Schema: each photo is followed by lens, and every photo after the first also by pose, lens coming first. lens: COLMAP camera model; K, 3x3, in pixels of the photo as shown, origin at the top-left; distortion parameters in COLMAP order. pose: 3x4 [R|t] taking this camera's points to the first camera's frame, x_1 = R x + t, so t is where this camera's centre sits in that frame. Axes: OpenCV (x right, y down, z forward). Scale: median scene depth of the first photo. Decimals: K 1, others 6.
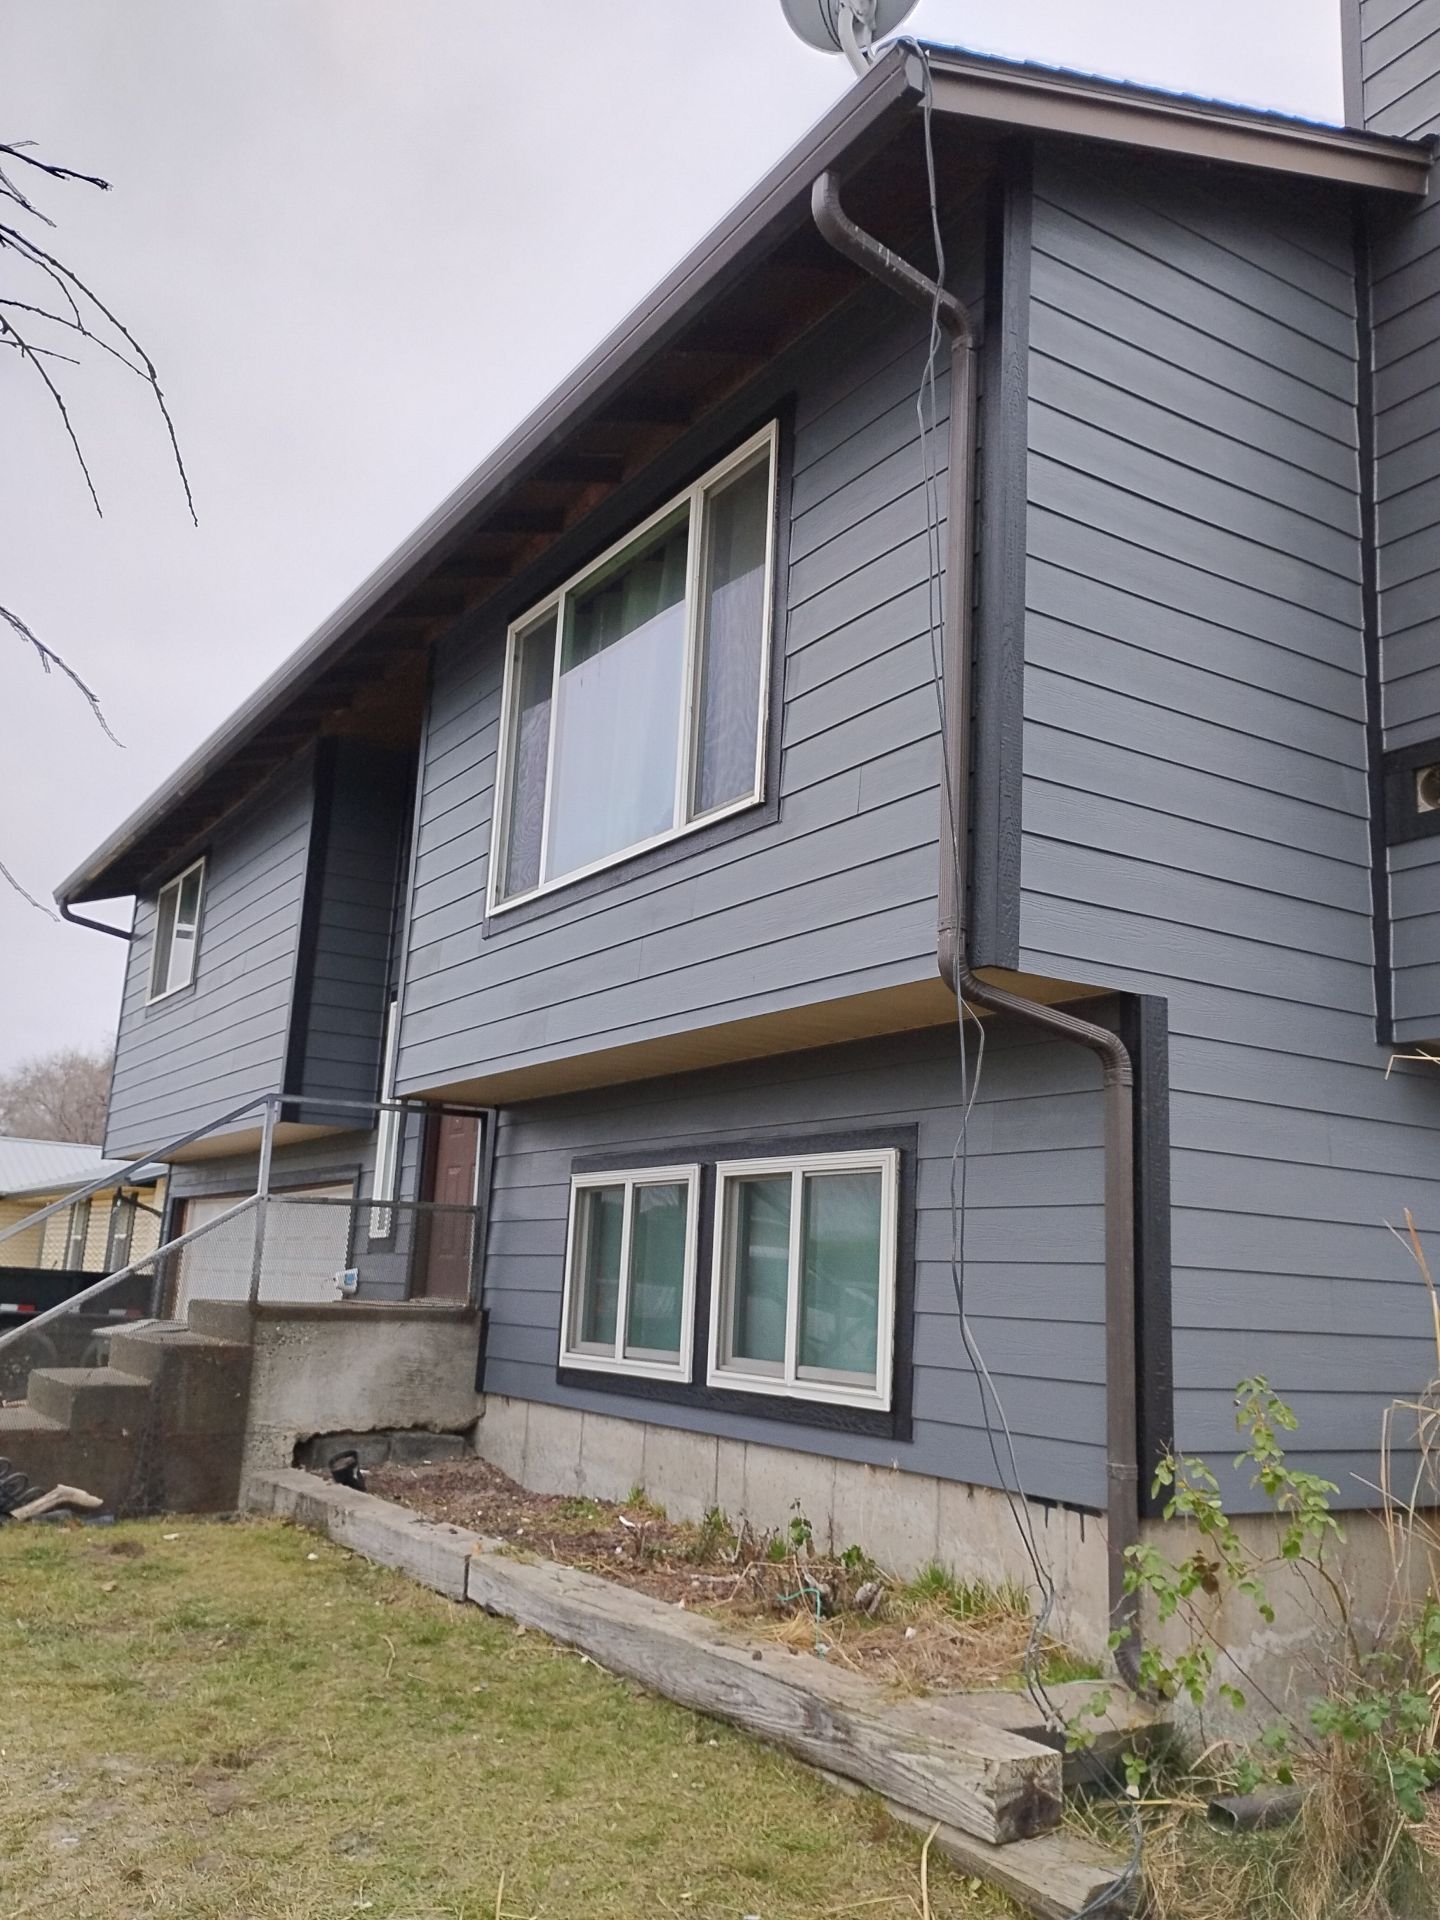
lens RADIAL K [[1590.9, 0, 746.1], [0, 1590.9, 942.6], [0, 0, 1]] dist [0.046914, -0.008891]
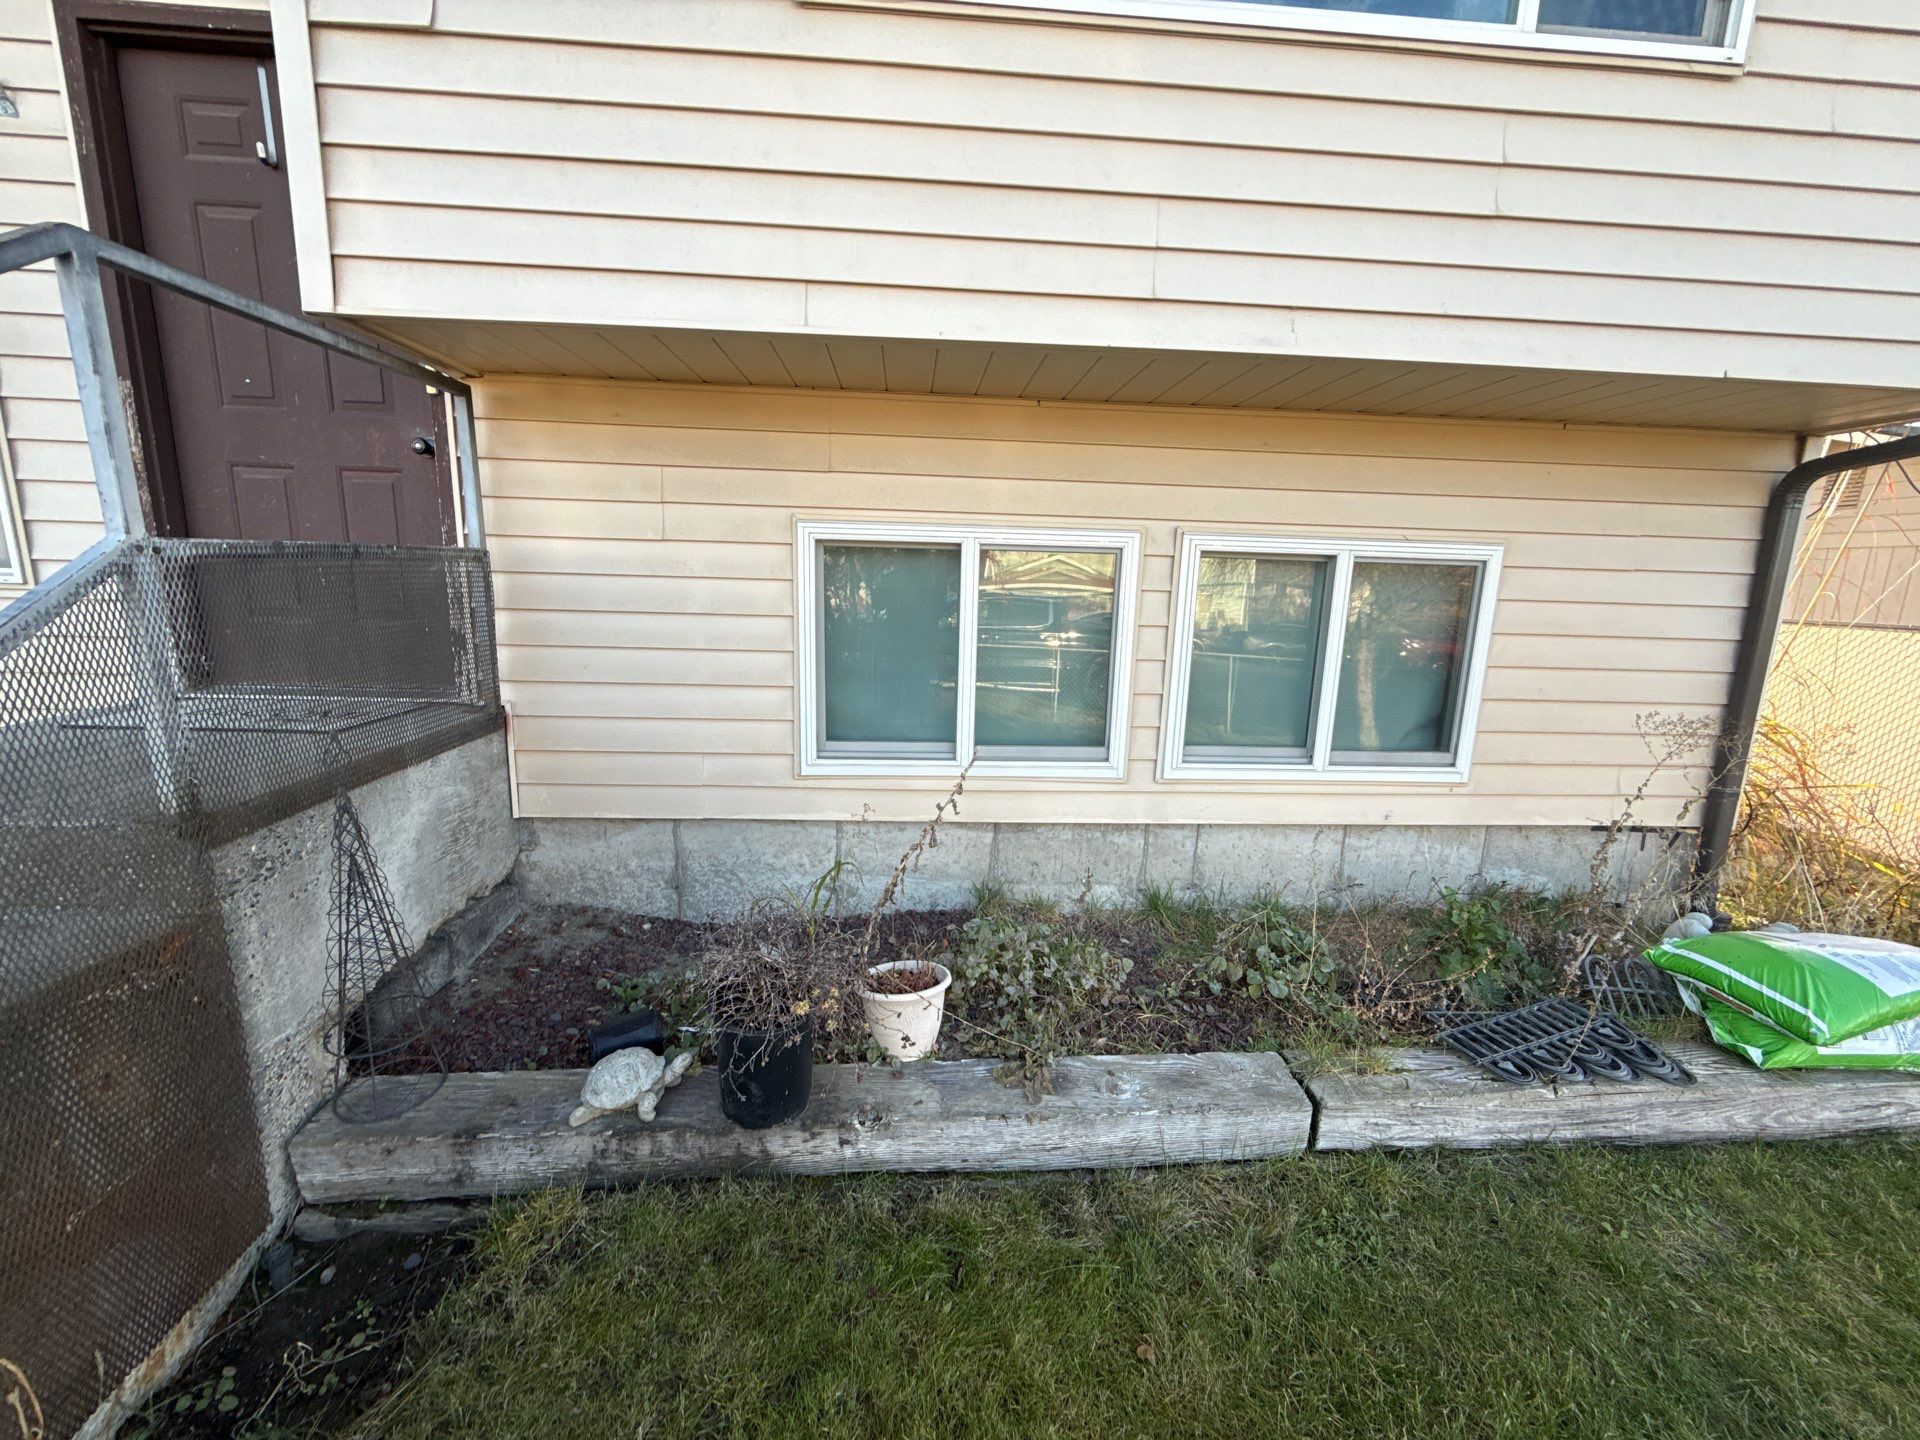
lens RADIAL K [[756.4, 0, 956.3], [0, 756.4, 718.7], [0, 0, 1]] dist [-0.000929, -0.000020]
pose [[0.487487, -0.191901, 0.851781, -0.504172], [-0.195199, 0.926904, 0.320541, 0.143902], [-0.851031, -0.322526, 0.414395, 1.046115]]
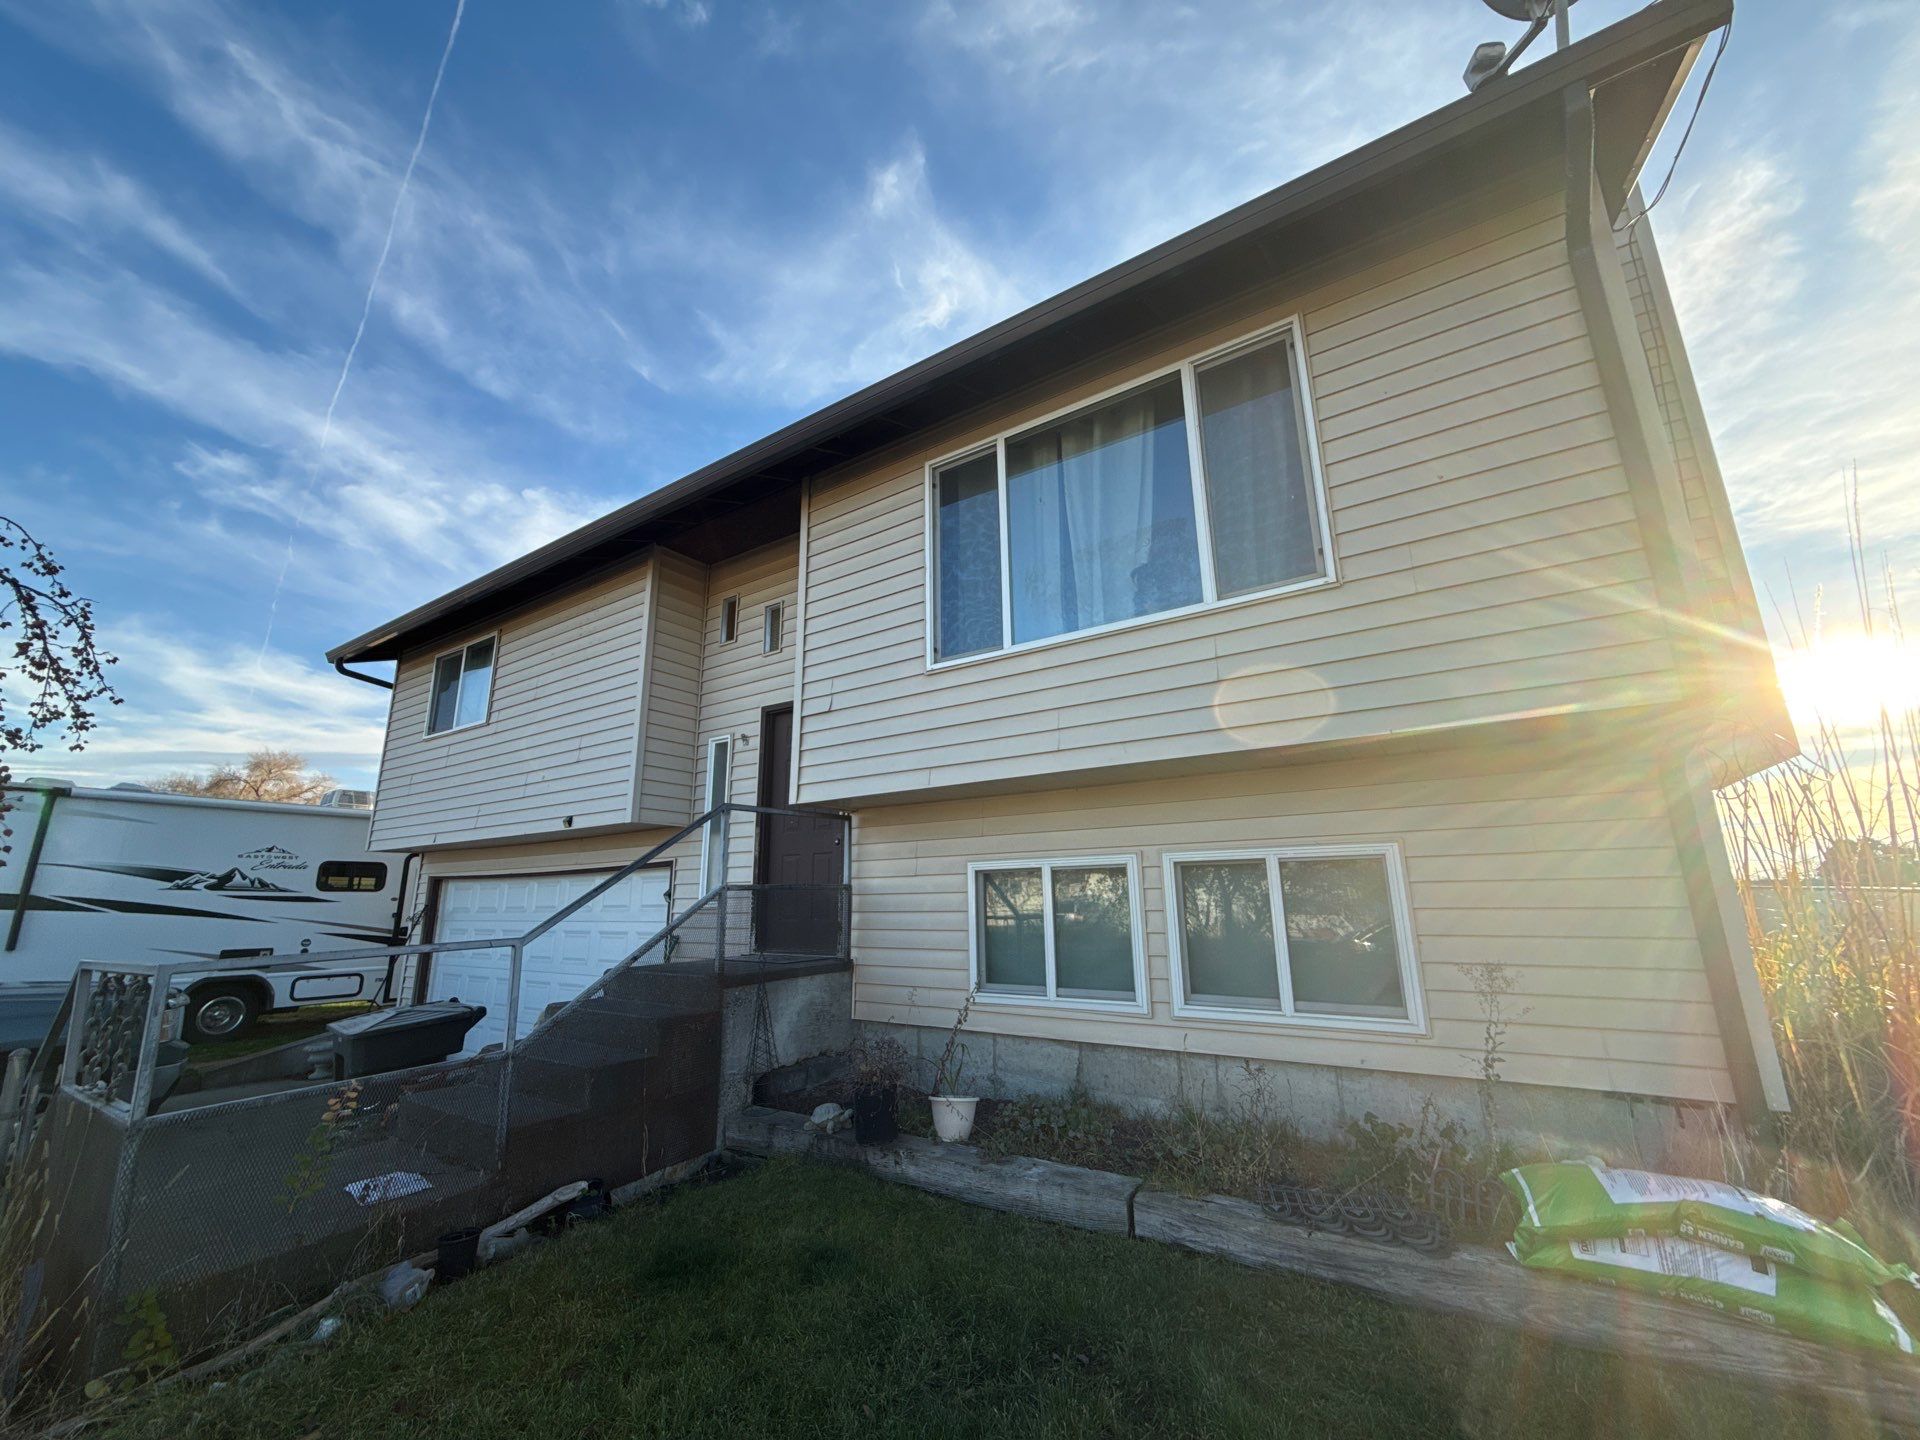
lens RADIAL K [[758.8, 0, 960.0], [0, 758.8, 720.0], [0, 0, 1]] dist [0.000998, -0.000145]
pose [[0.914939, 0.037573, 0.401840, -0.518718], [-0.033248, 0.999290, -0.017735, 0.047318], [-0.402221, 0.002866, 0.915538, 0.538041]]
